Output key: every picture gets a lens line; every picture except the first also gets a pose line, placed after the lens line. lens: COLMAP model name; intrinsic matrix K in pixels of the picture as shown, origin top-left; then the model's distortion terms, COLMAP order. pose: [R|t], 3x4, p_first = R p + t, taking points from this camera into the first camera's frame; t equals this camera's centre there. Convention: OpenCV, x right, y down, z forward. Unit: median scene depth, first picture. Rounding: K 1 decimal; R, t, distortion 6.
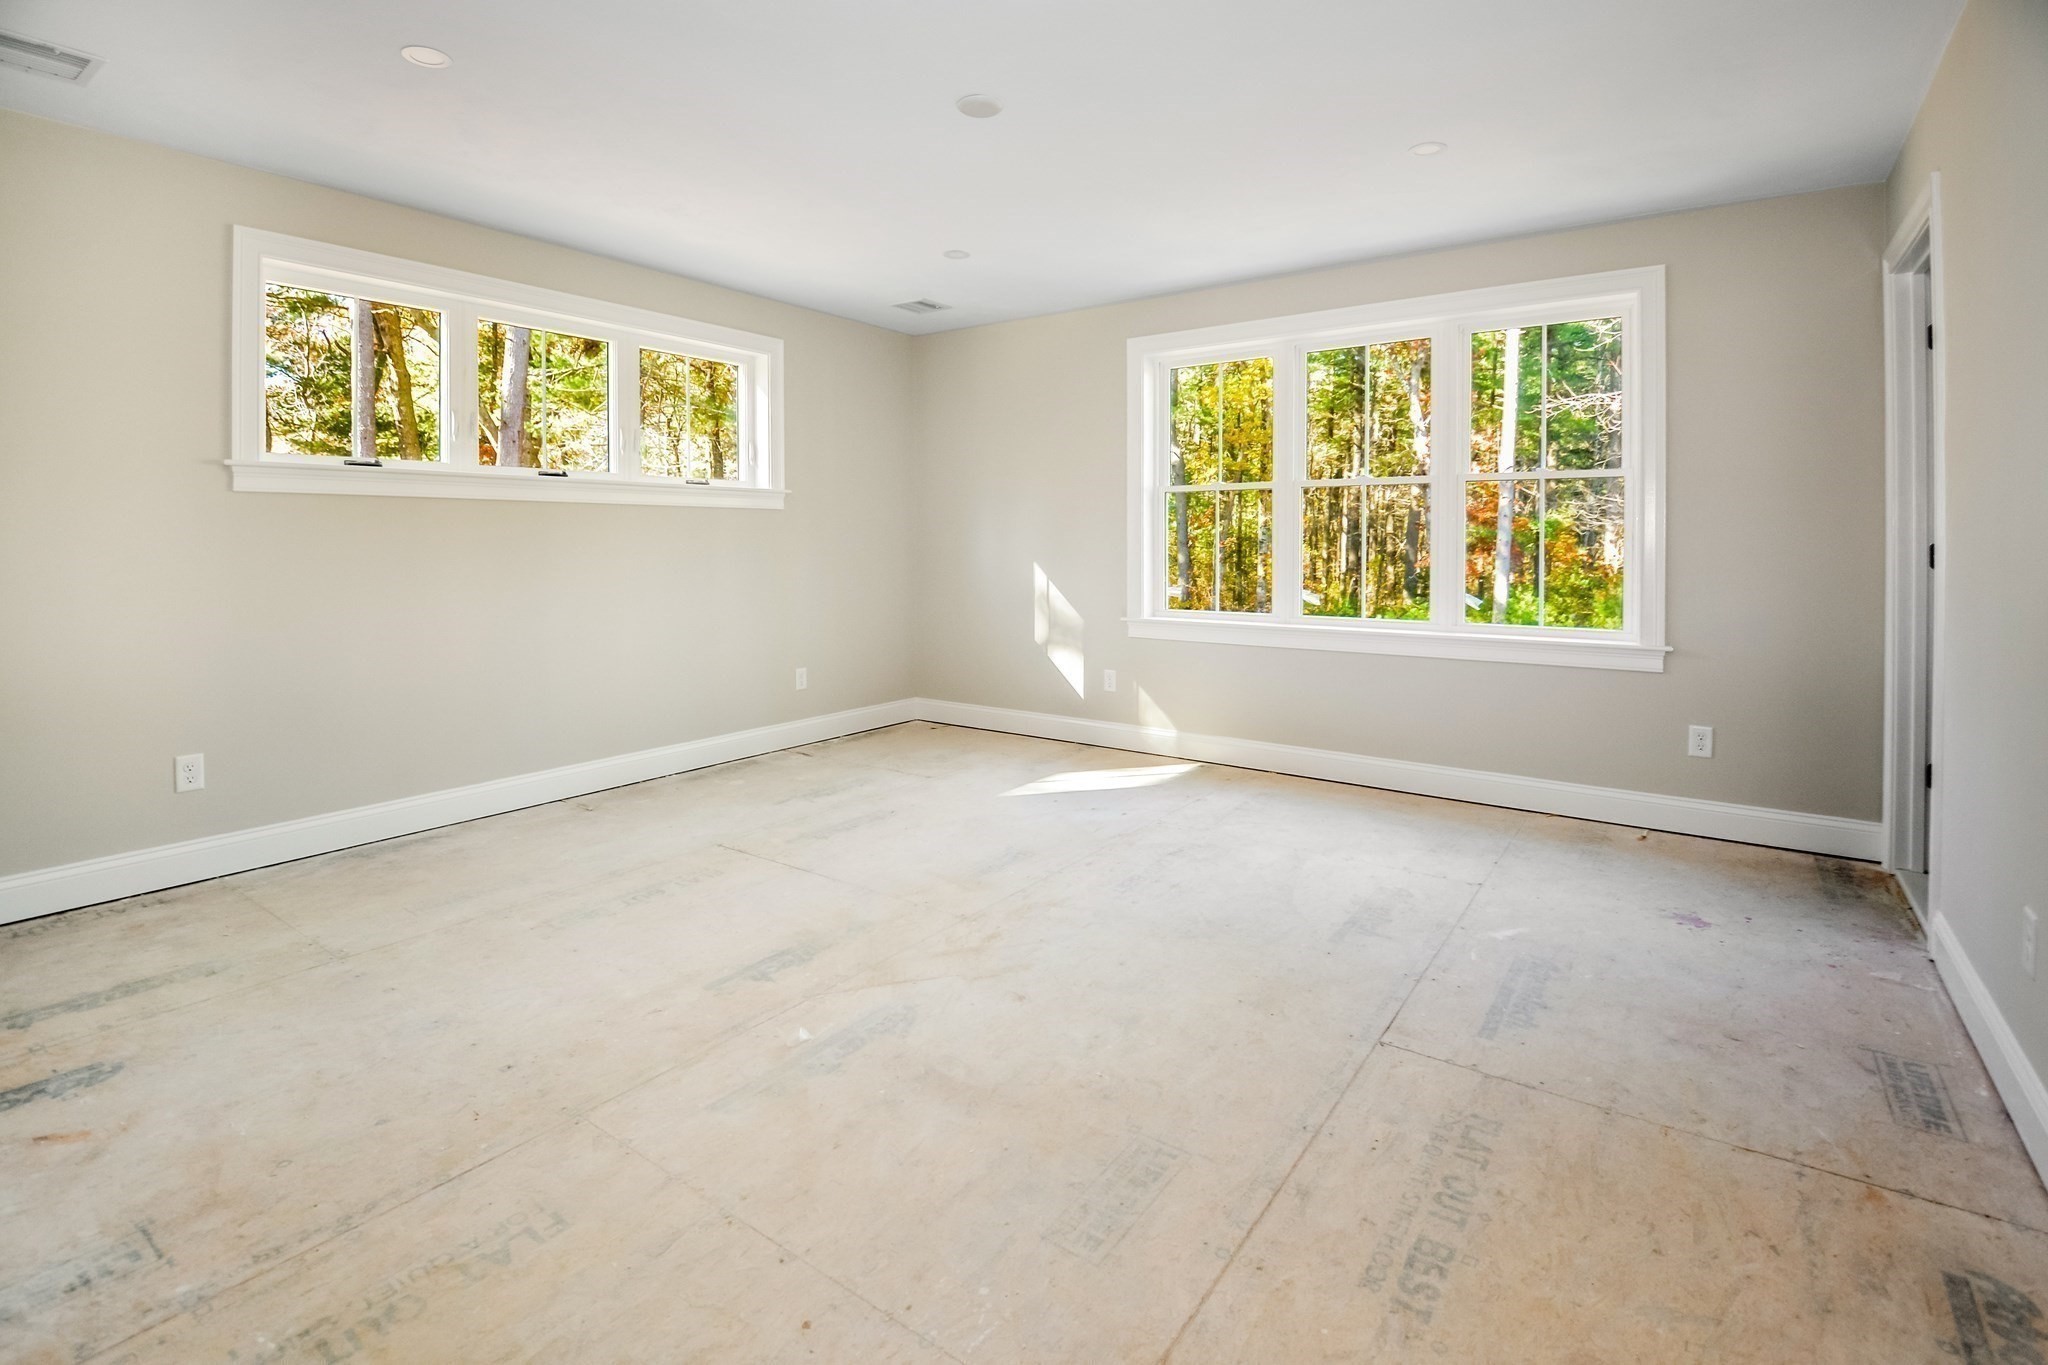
lens RADIAL K [[982.8, 0, 1018.4], [0, 982.8, 641.9], [0, 0, 1]] dist [0.014621, -0.028327]
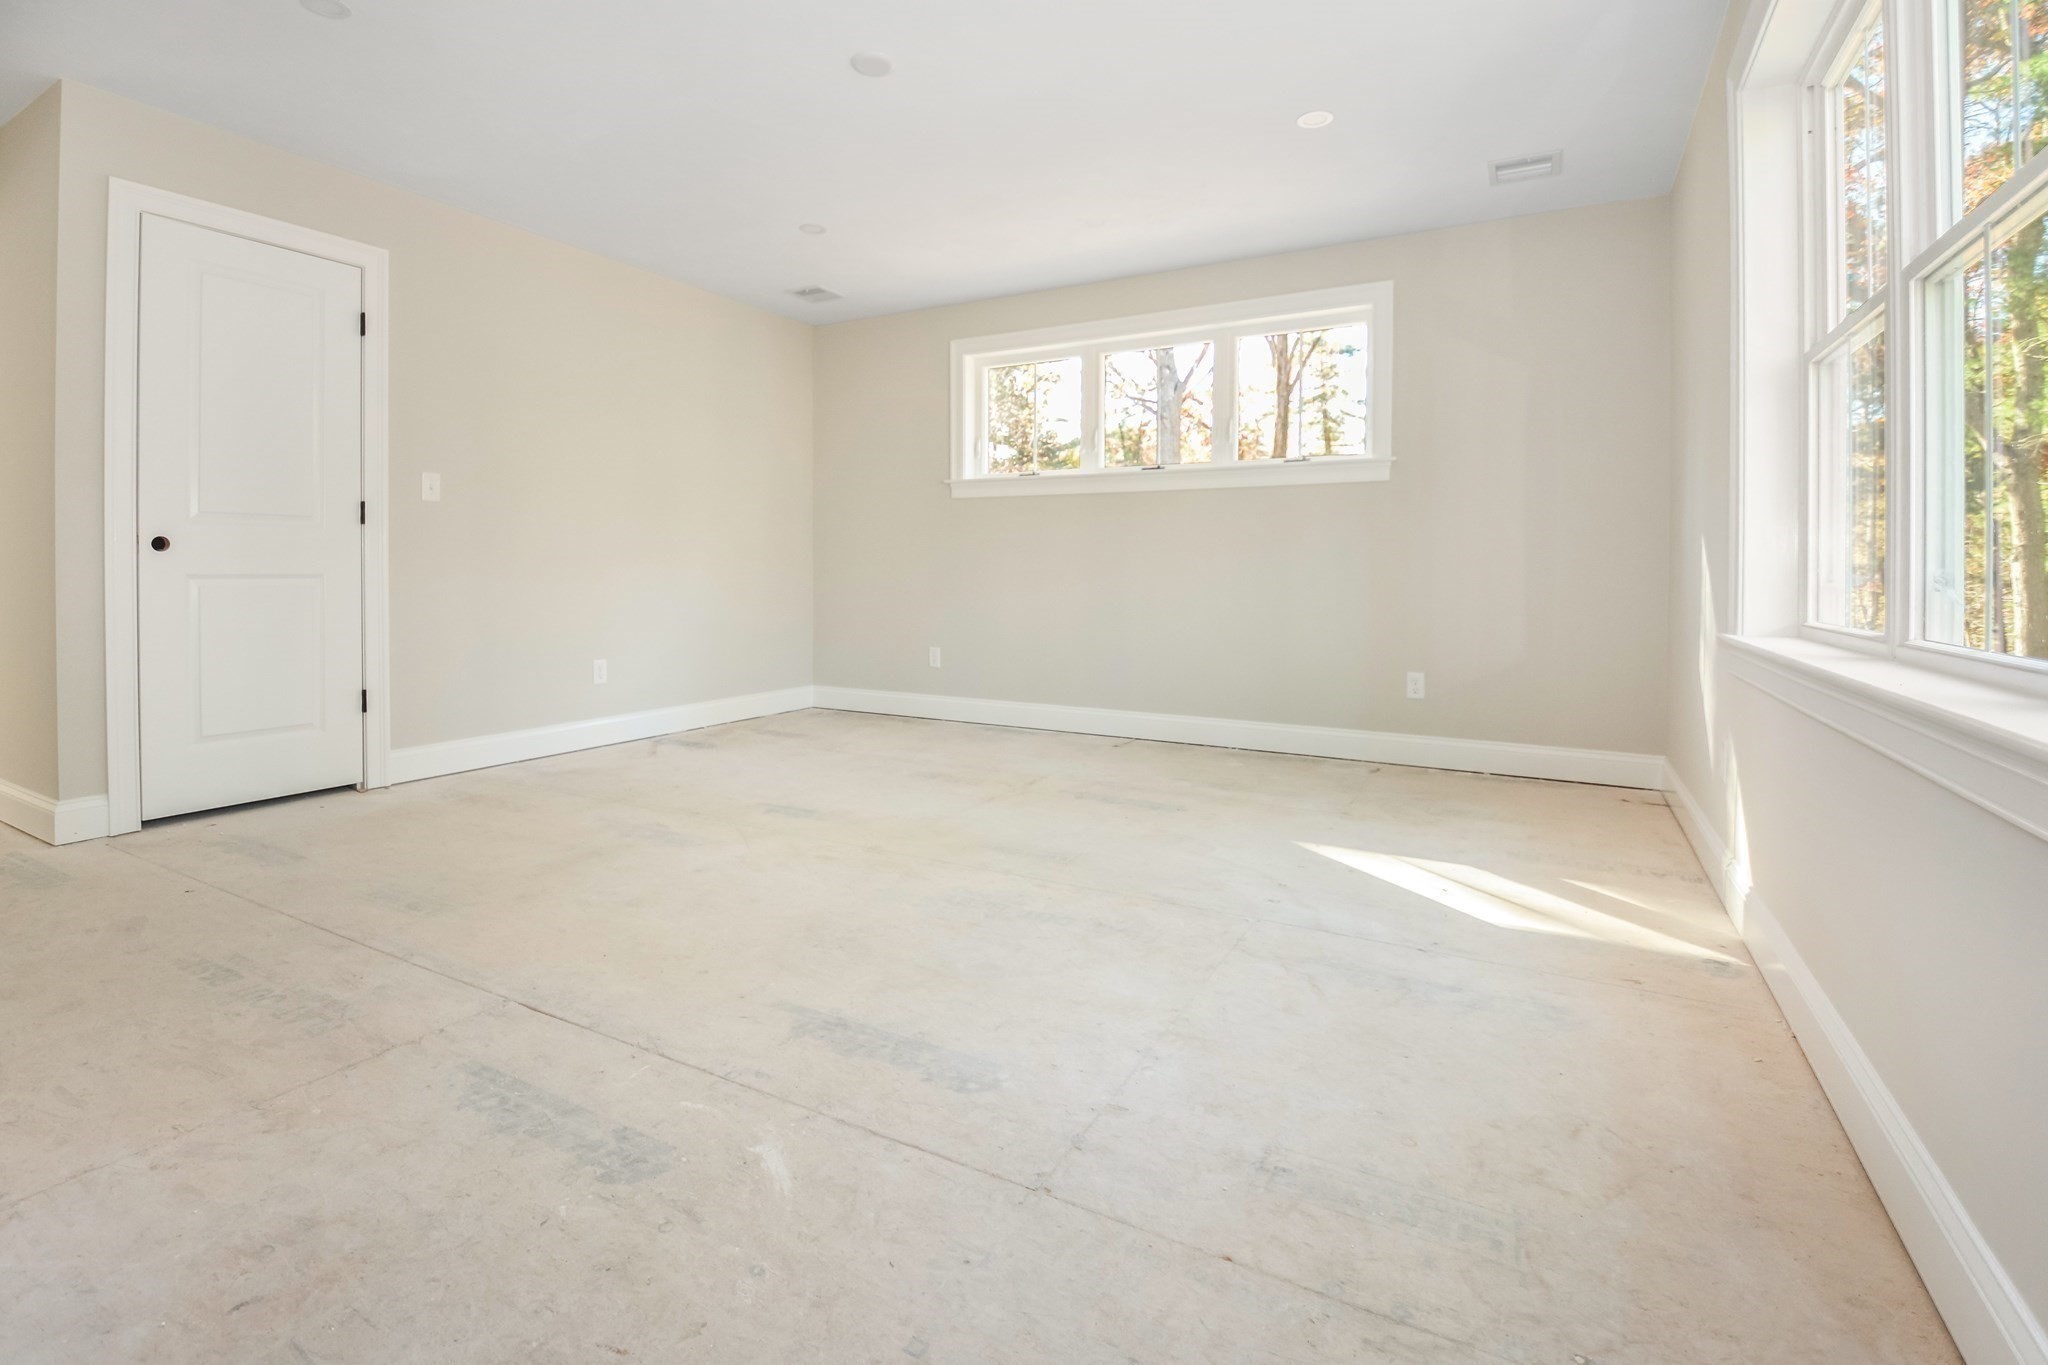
lens RADIAL K [[937.8, 0, 1006.4], [0, 937.8, 686.4], [0, 0, 1]] dist [0.007823, -0.023760]
pose [[0.099421, 0.119627, -0.987828, 1.001187], [-0.109465, 0.988036, 0.108635, -0.018737], [0.989006, 0.097332, 0.111326, 1.081117]]
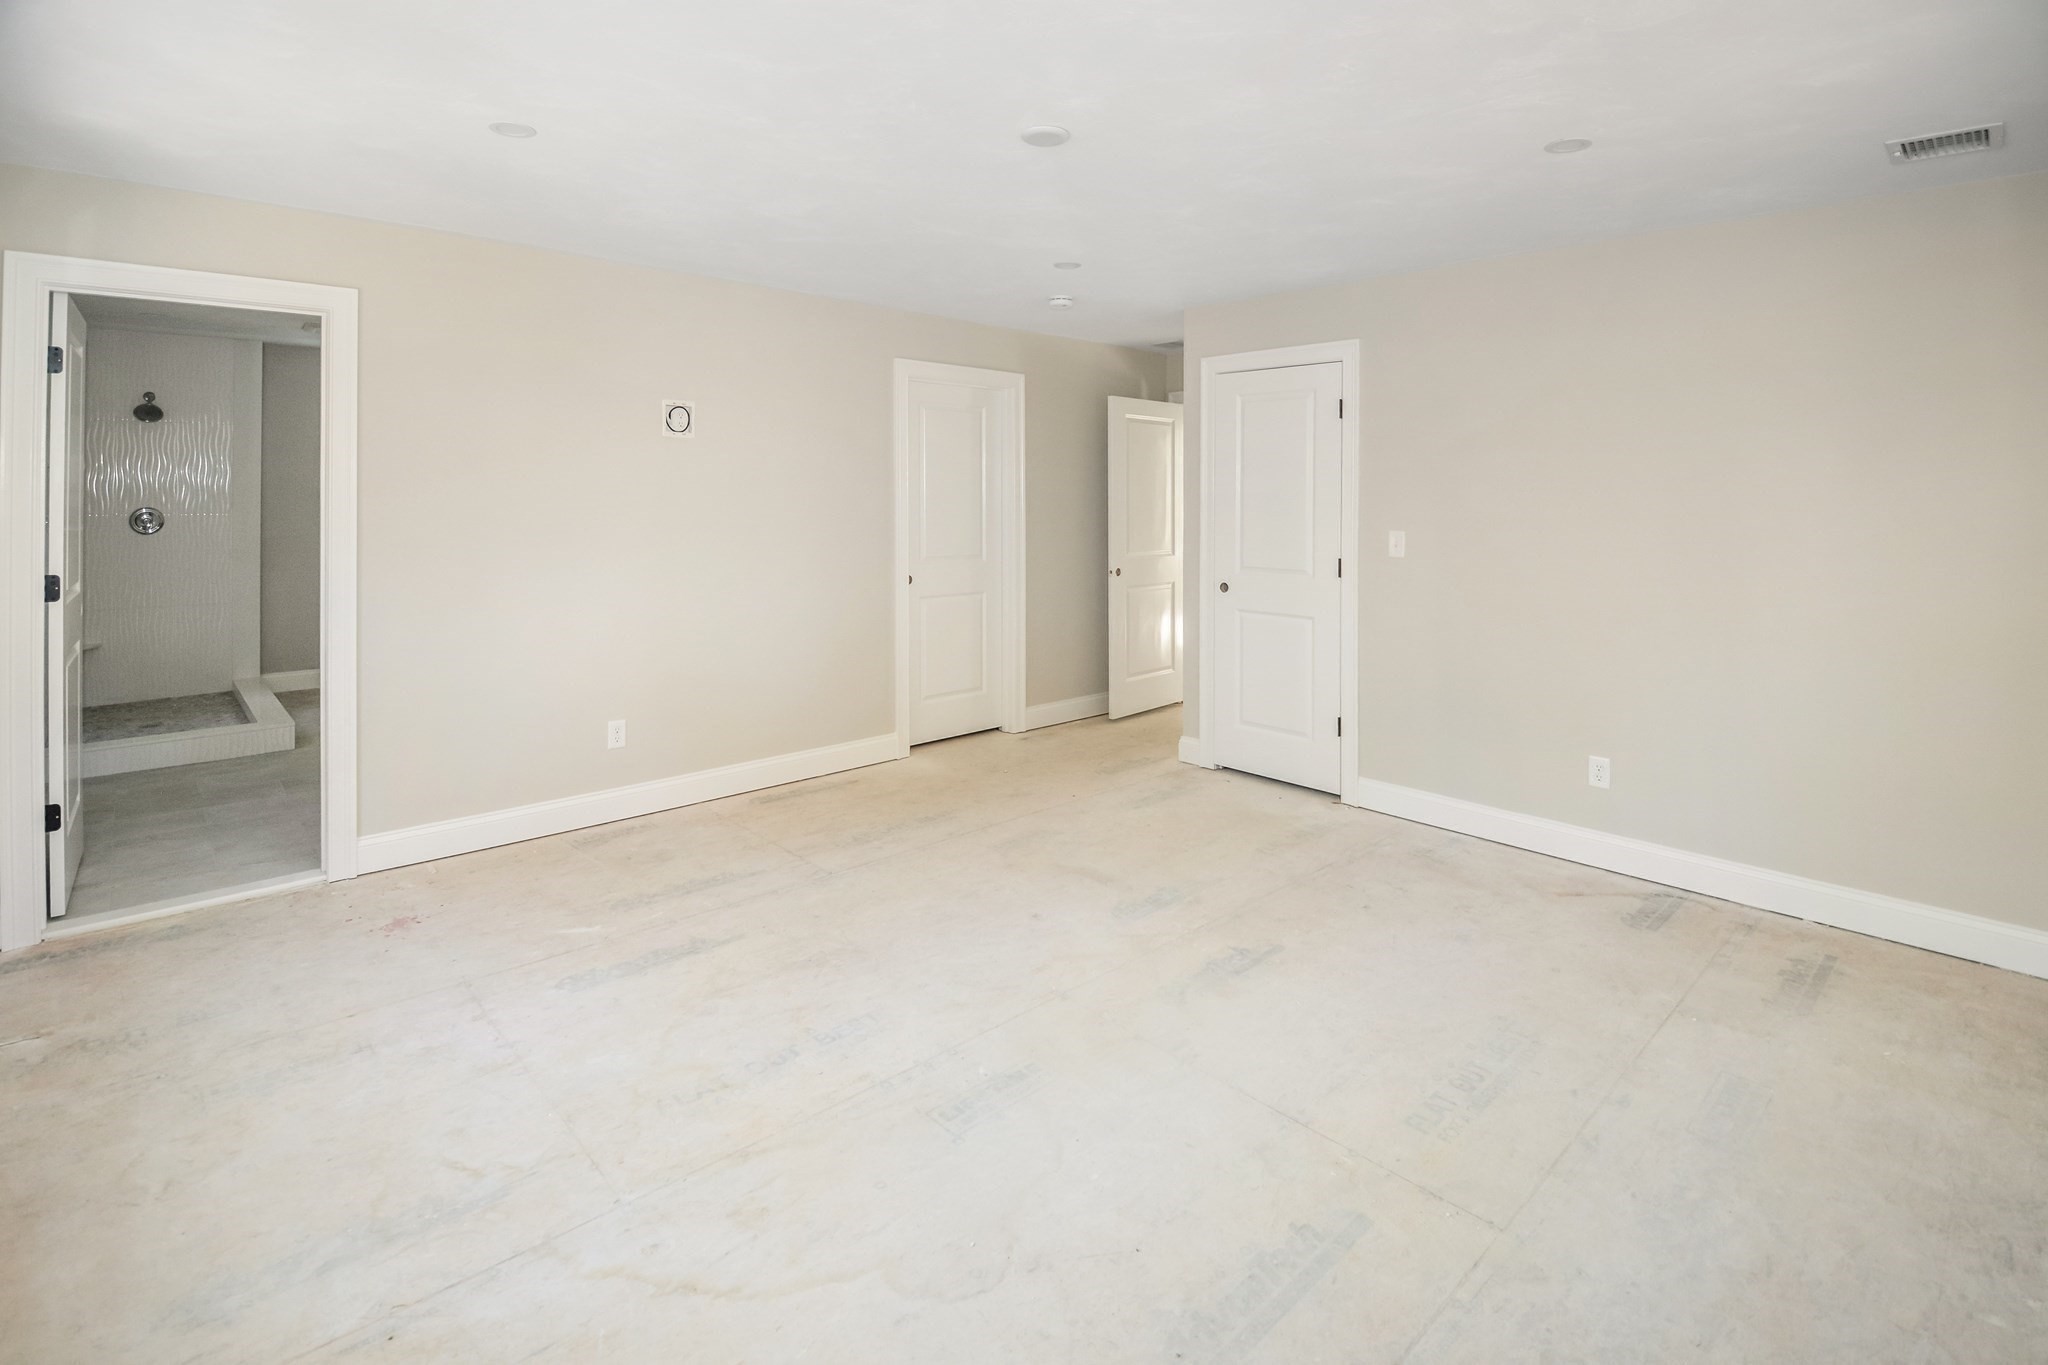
lens RADIAL K [[937.8, 0, 1006.4], [0, 937.8, 686.4], [0, 0, 1]] dist [0.007823, -0.023760]
pose [[-0.978406, -0.047975, 0.201045, -0.180048], [0.013561, 0.955694, 0.294049, -0.284331], [-0.206245, 0.290426, -0.934407, 1.882304]]
